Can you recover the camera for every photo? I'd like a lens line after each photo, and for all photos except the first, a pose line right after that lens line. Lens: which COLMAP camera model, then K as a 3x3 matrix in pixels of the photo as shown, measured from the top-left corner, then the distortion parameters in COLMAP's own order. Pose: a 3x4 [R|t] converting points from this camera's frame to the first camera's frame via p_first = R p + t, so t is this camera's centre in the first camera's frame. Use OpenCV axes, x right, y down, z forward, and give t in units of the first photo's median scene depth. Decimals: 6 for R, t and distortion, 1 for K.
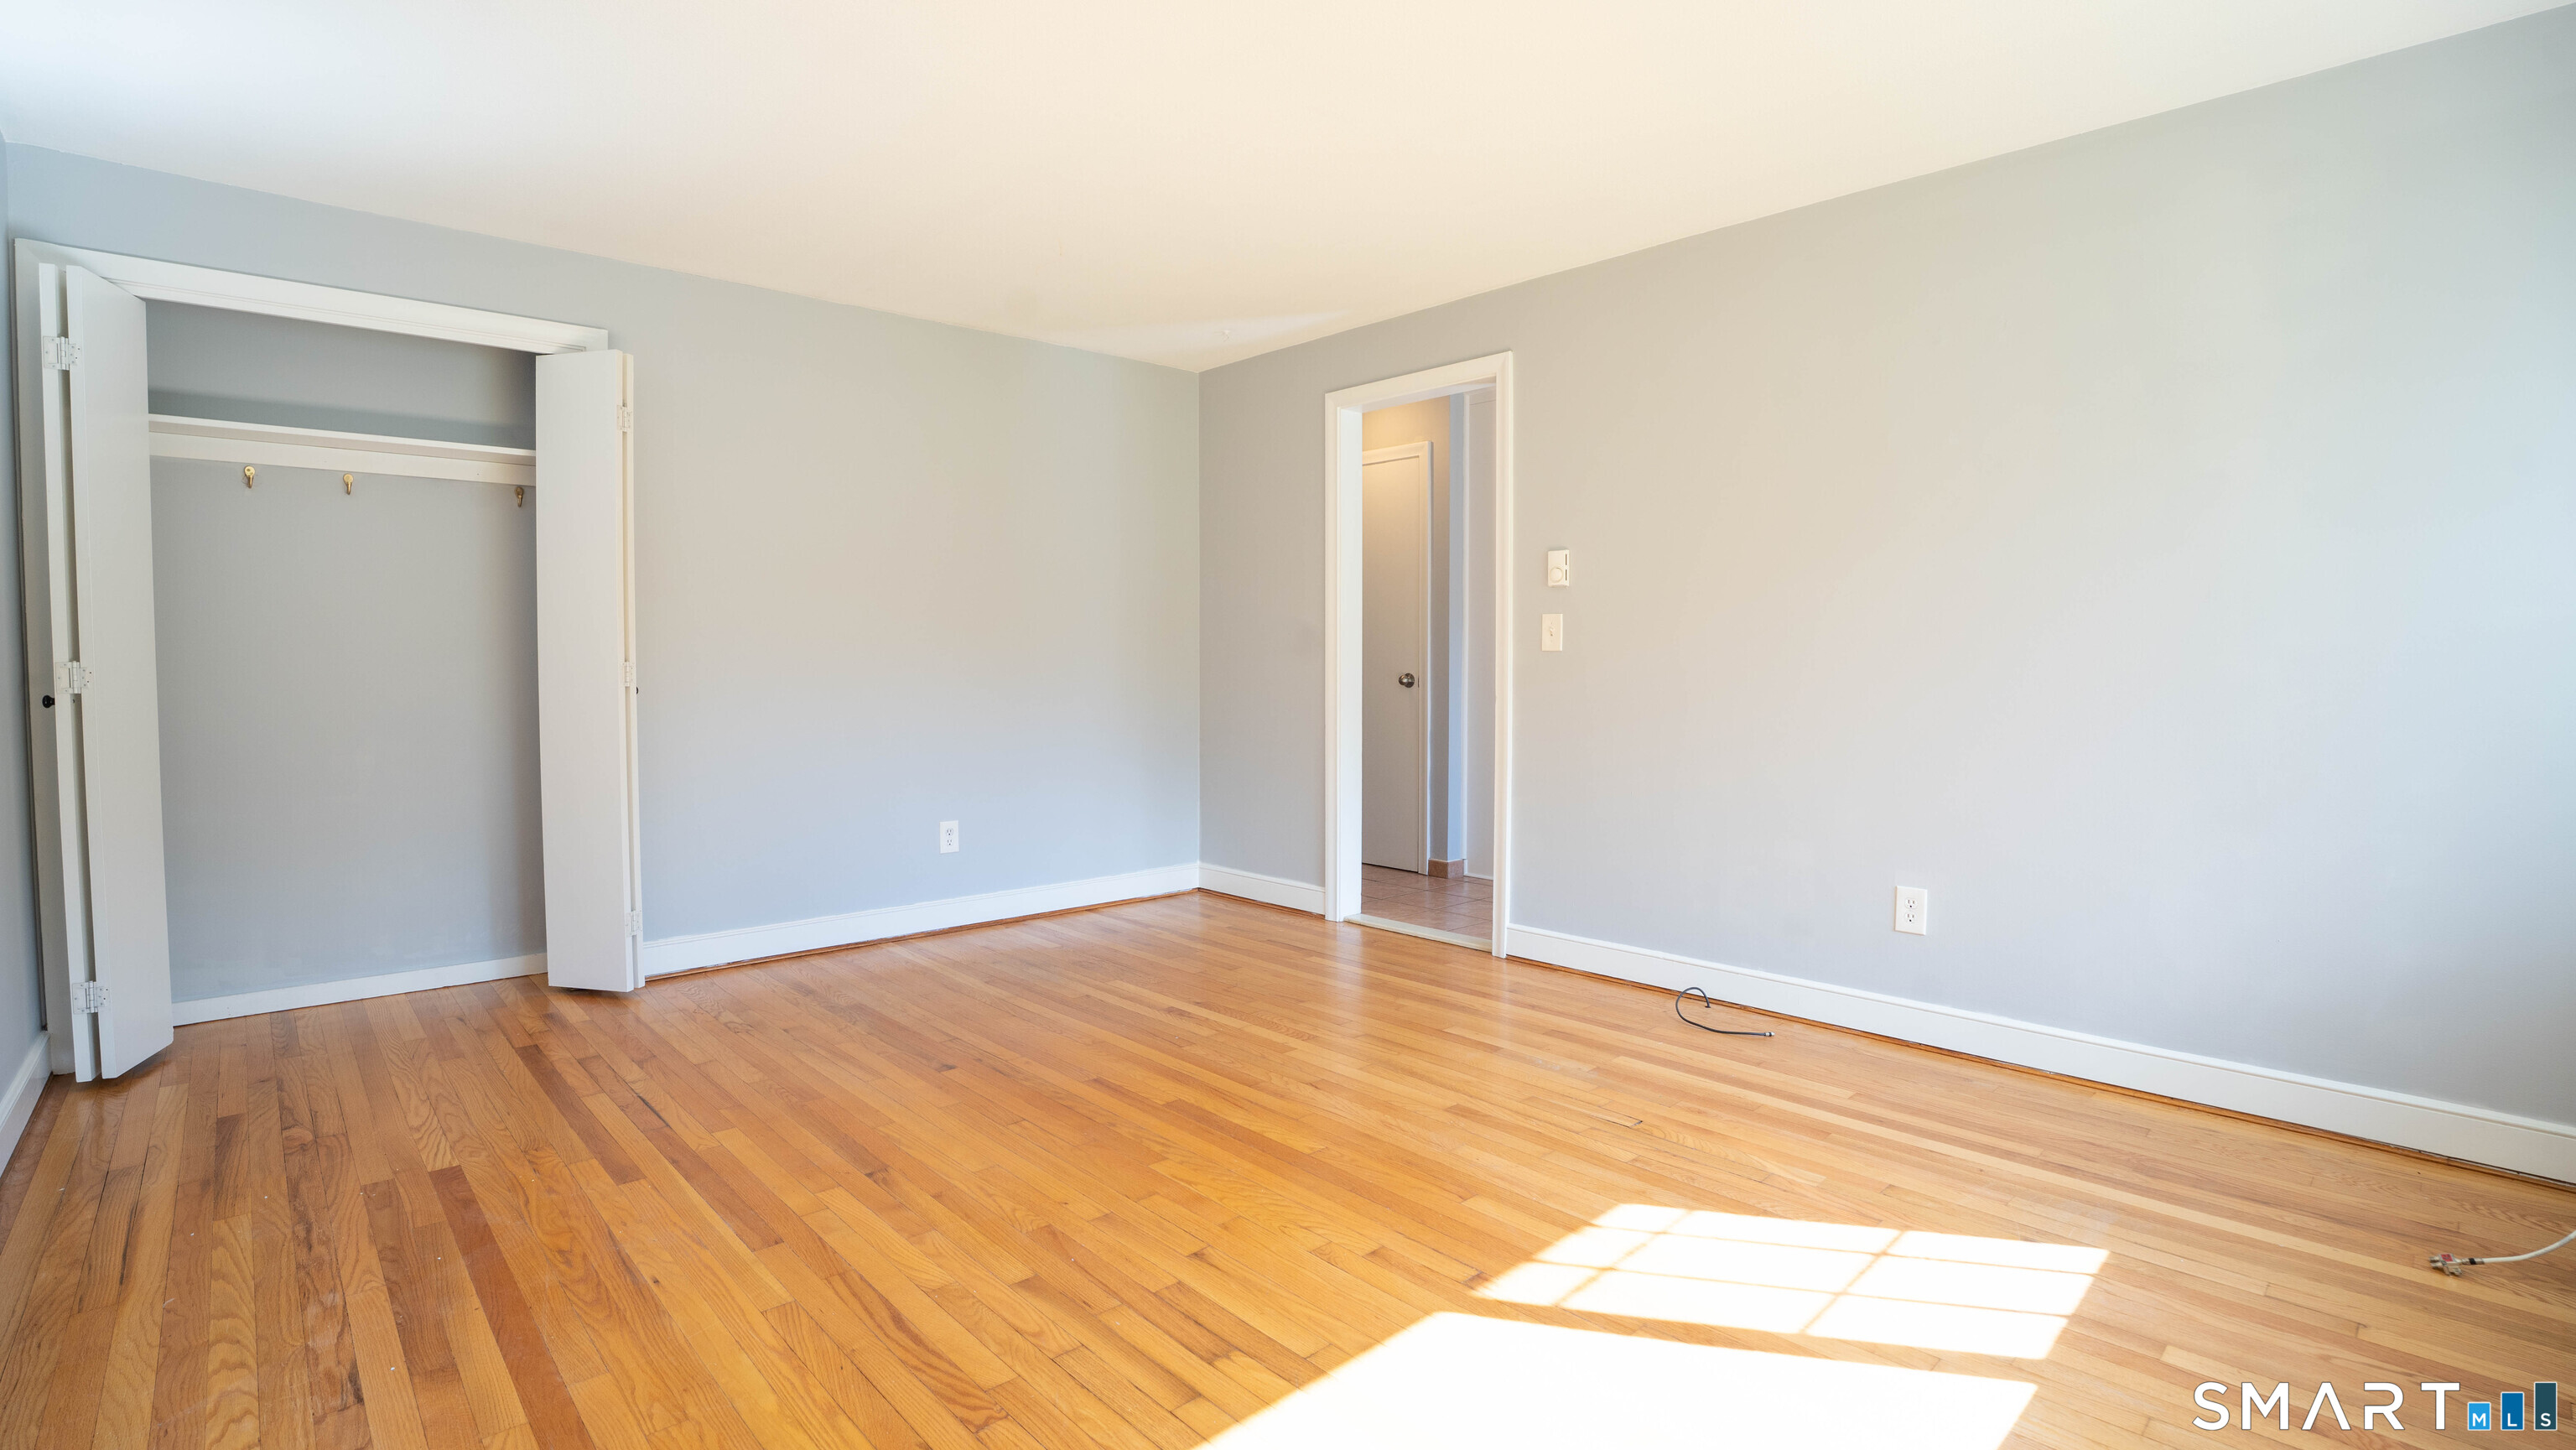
lens RADIAL K [[1180.8, 0, 1285.5], [0, 1180.8, 718.2], [0, 0, 1]] dist [-0.096196, 0.035984]
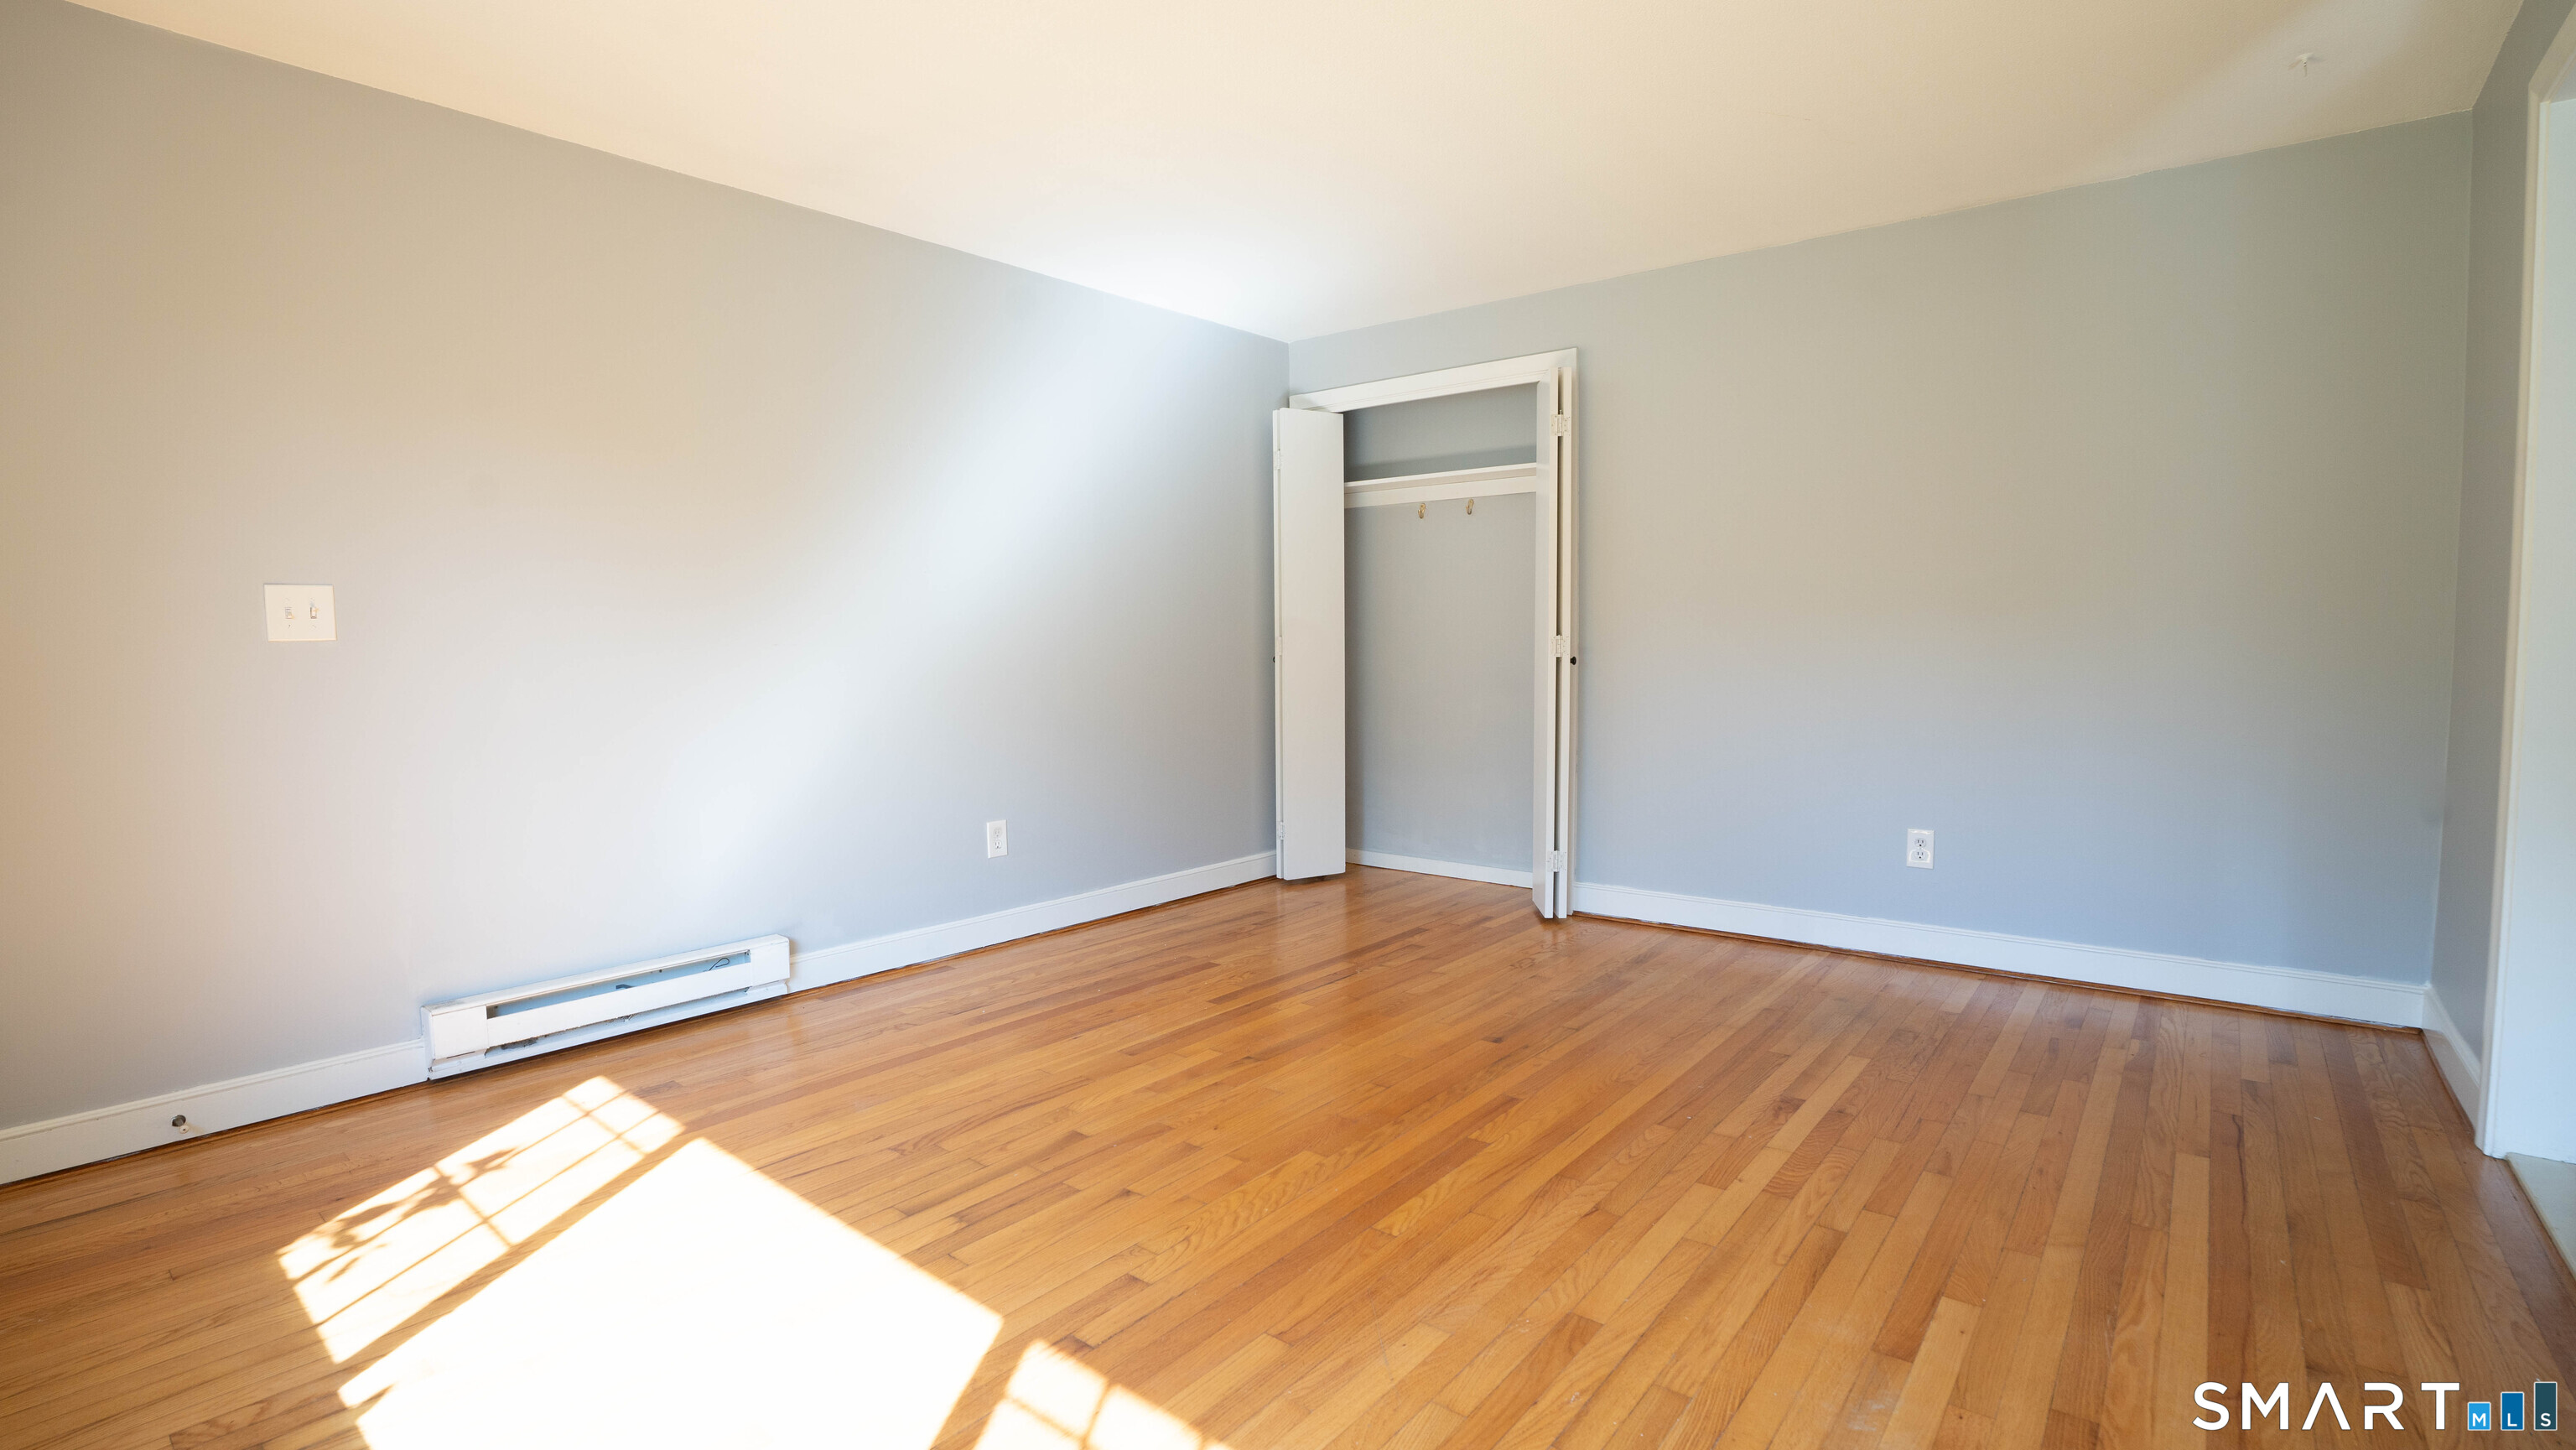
lens RADIAL K [[1180.8, 0, 1285.5], [0, 1180.8, 718.2], [0, 0, 1]] dist [-0.096196, 0.035984]
pose [[0.136189, 0.065797, -0.988496, 0.723299], [-0.038265, 0.997397, 0.061117, -0.035738], [0.989944, 0.029501, 0.138352, 0.725680]]
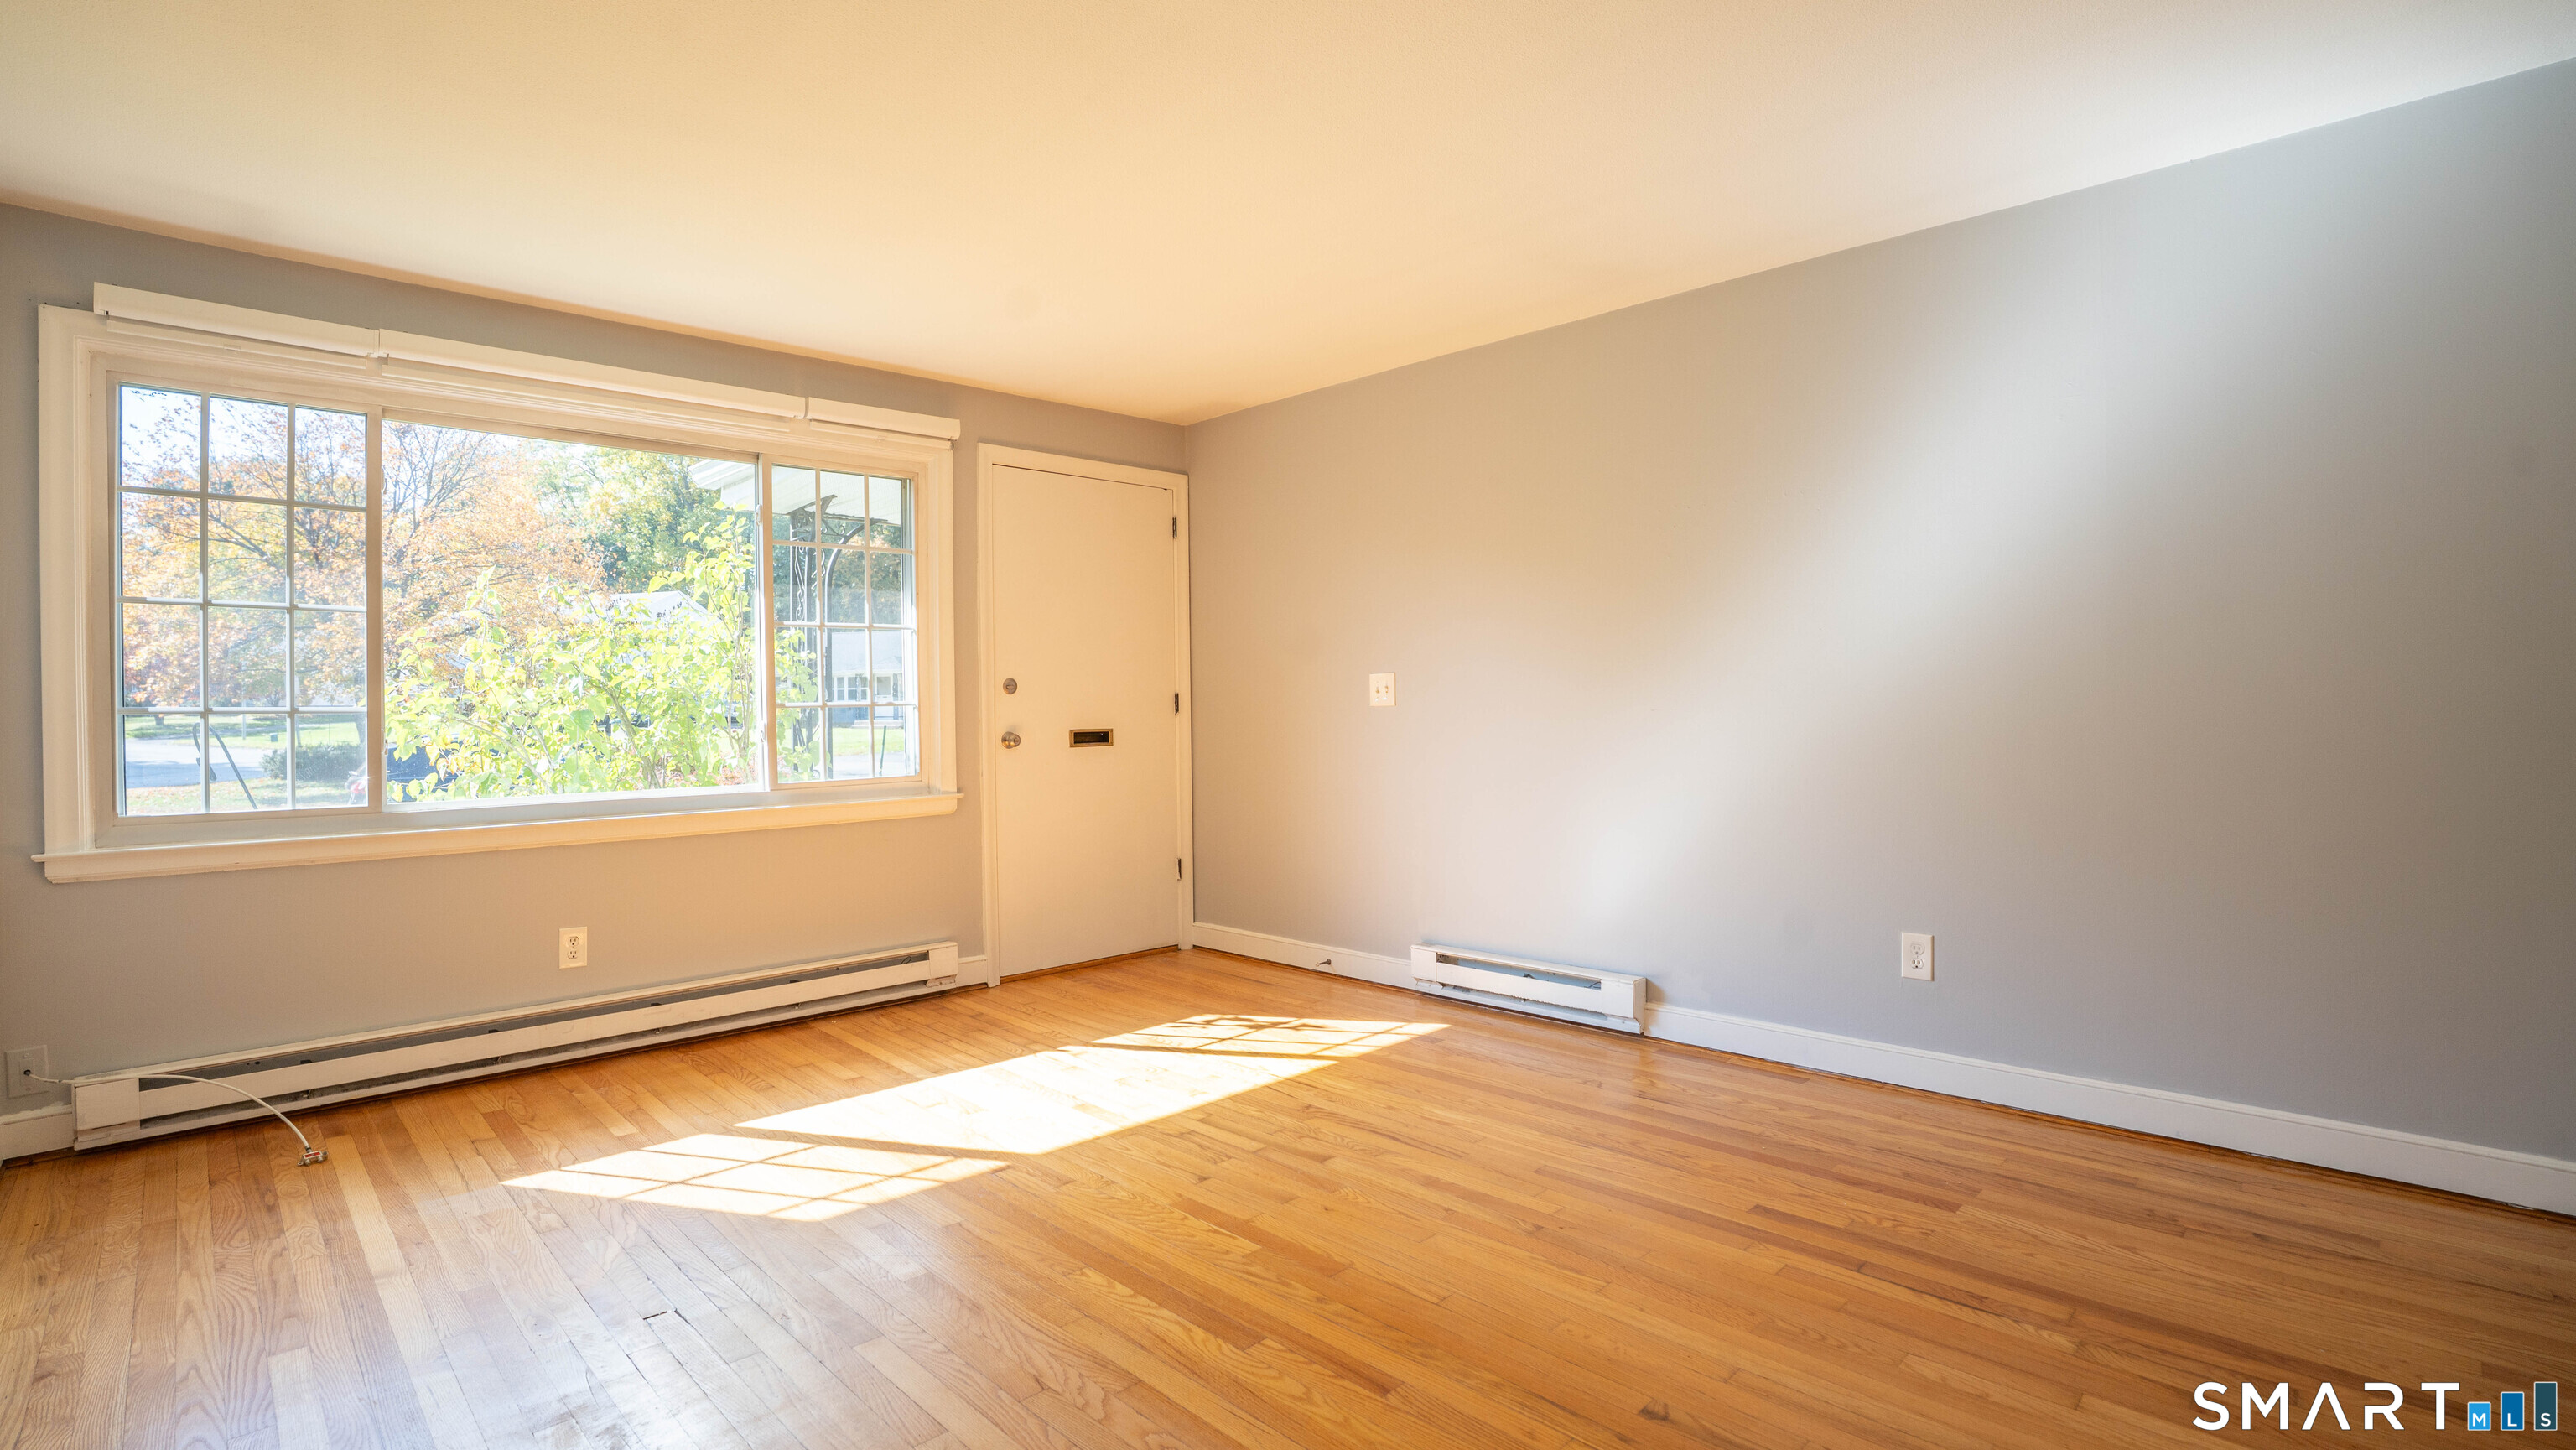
lens RADIAL K [[1180.8, 0, 1285.5], [0, 1180.8, 718.2], [0, 0, 1]] dist [-0.096196, 0.035984]
pose [[-0.999576, 0.012862, -0.026136, -0.103262], [0.011381, 0.998364, 0.056035, -0.088242], [0.026814, 0.055714, -0.998087, 1.671240]]
